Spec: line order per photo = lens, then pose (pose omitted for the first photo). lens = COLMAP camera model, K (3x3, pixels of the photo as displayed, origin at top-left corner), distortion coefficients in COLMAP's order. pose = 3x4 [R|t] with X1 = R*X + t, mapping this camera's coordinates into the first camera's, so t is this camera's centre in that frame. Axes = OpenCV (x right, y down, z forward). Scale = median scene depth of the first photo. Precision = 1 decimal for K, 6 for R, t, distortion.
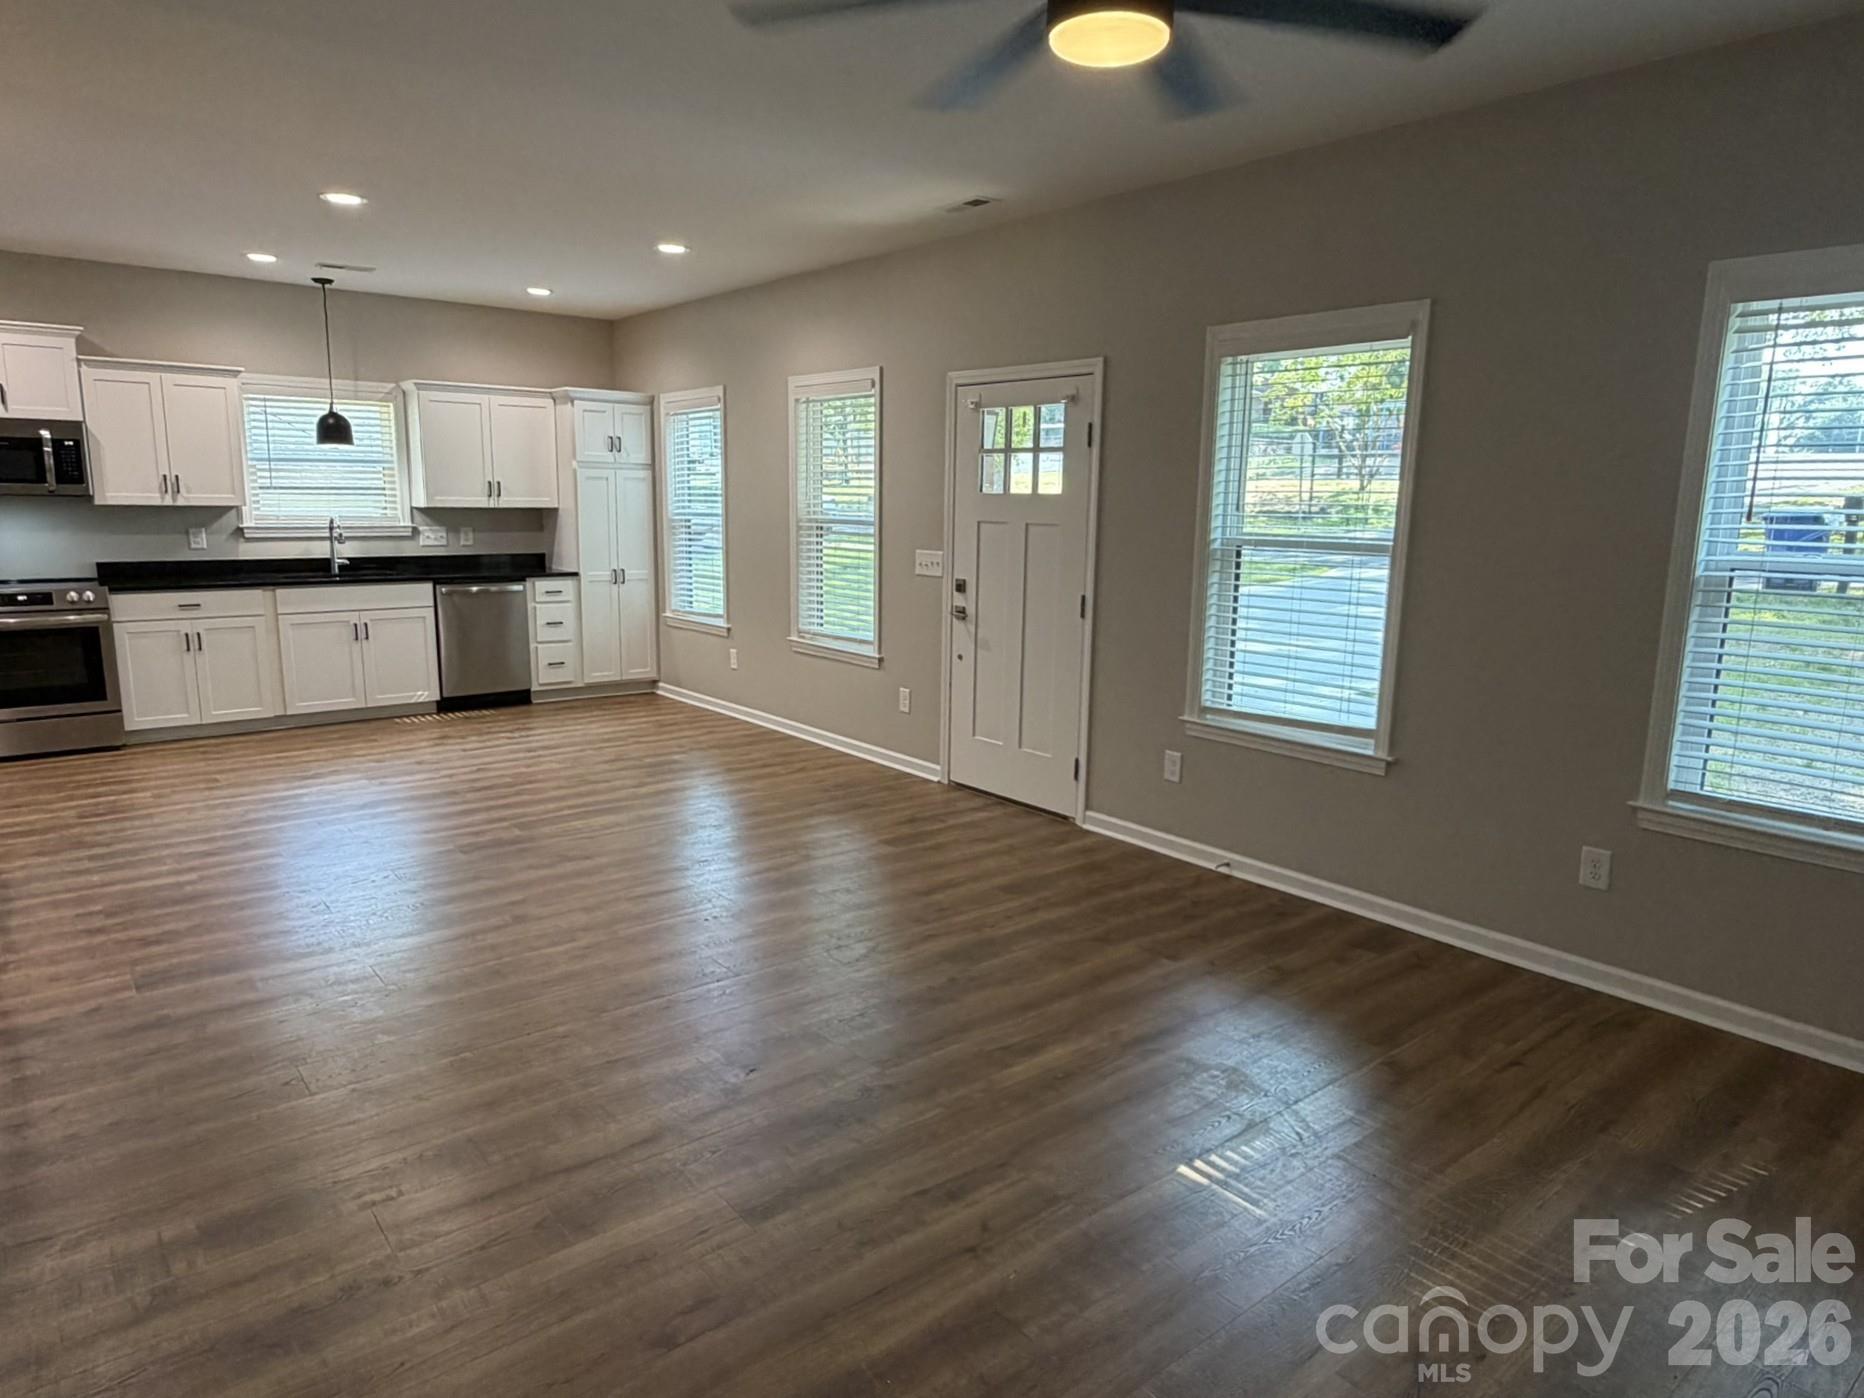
lens RADIAL K [[1150.3, 0, 932.0], [0, 1150.3, 699.0], [0, 0, 1]] dist [0.002466, 0.000291]
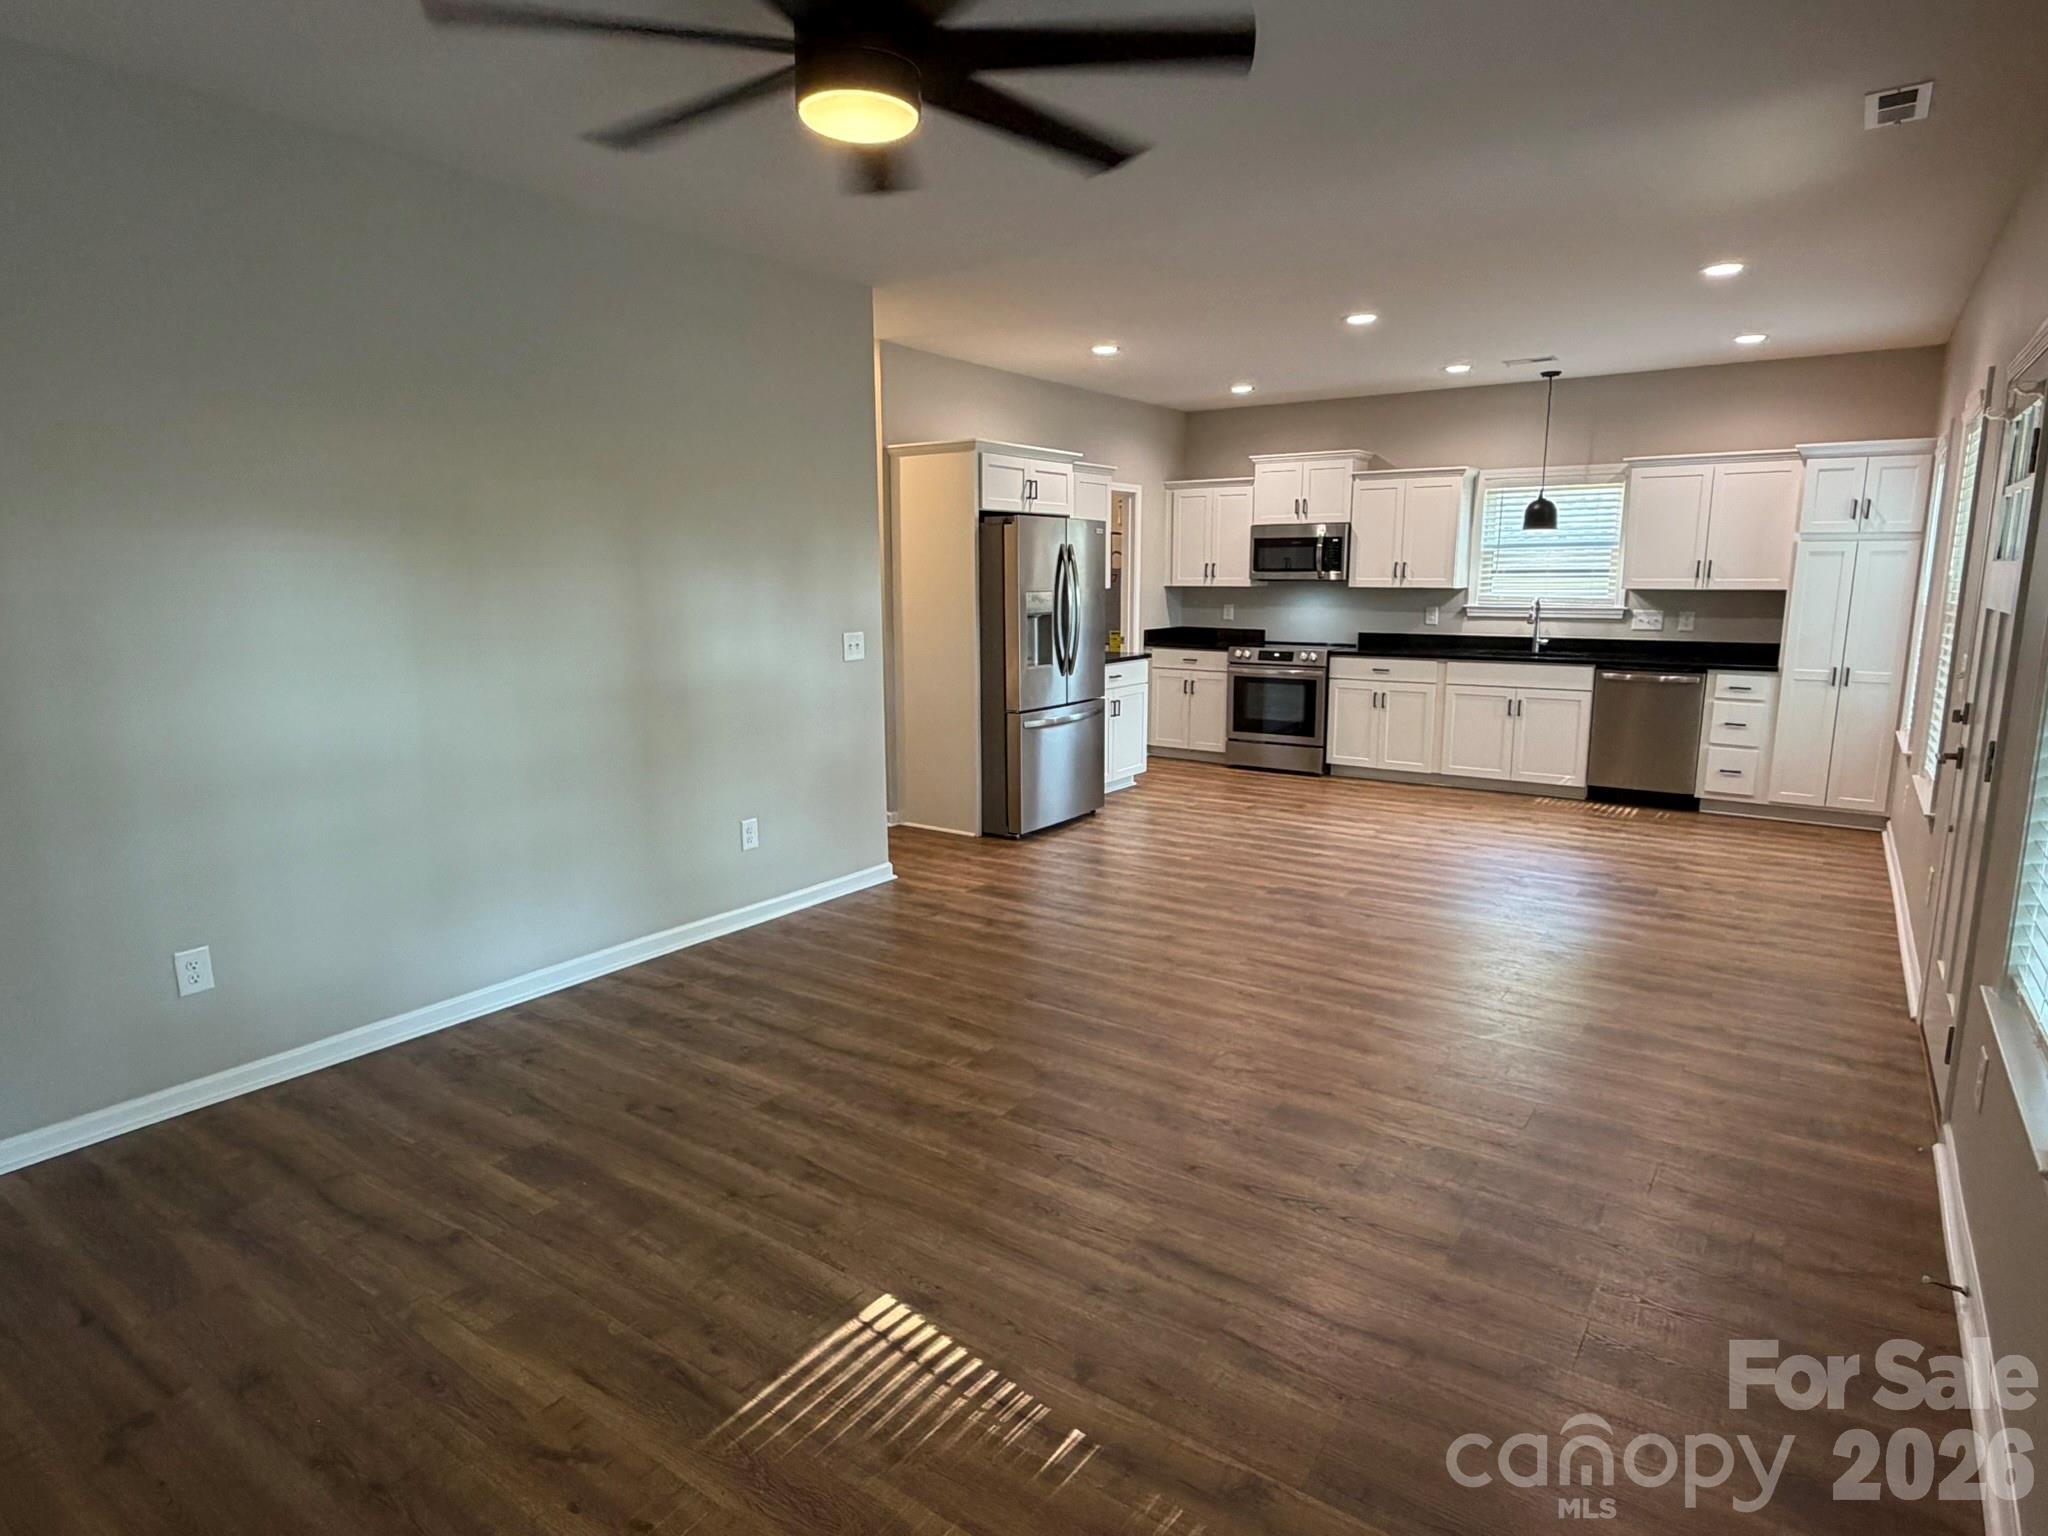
lens RADIAL K [[1144.1, 0, 1024.0], [0, 1144.1, 768.0], [0, 0, 1]] dist [-0.000493, 0.000965]
pose [[0.268763, 0.147685, -0.951817, 0.408742], [-0.160136, 0.981274, 0.107038, -0.047783], [0.949801, 0.123652, 0.287380, 0.303291]]
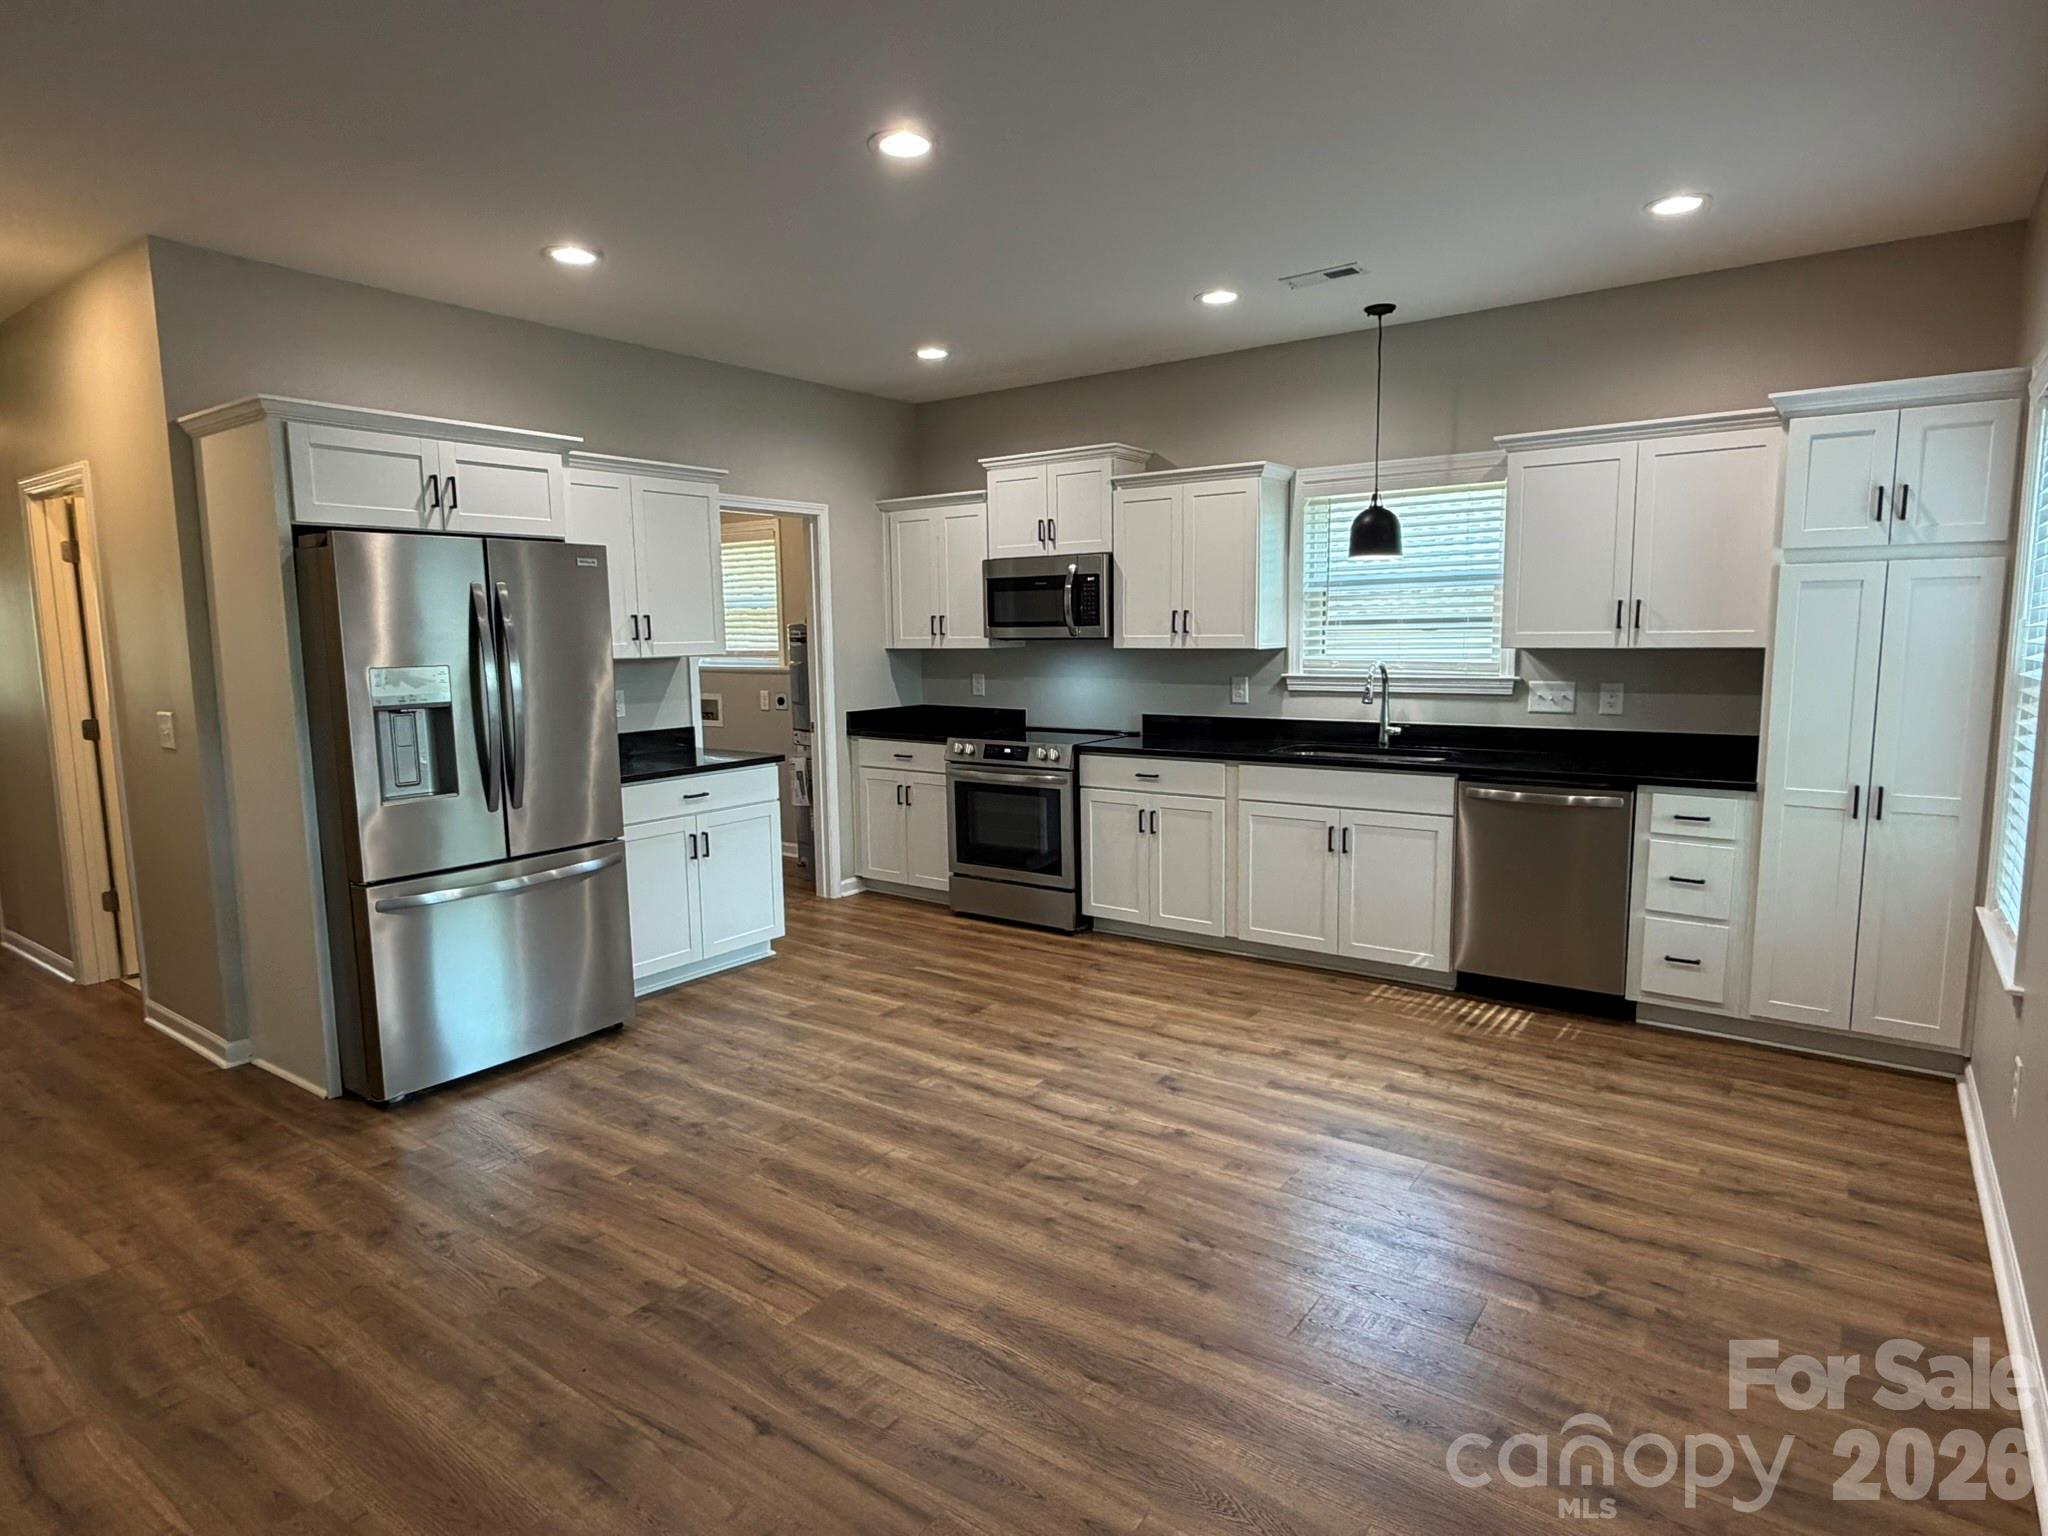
lens RADIAL K [[1144.1, 0, 1024.0], [0, 1144.1, 768.0], [0, 0, 1]] dist [-0.000493, 0.000965]
pose [[0.250140, 0.098462, -0.963190, 0.082622], [-0.149745, 0.986780, 0.061985, -0.119826], [0.956560, 0.128728, 0.261577, 0.701454]]
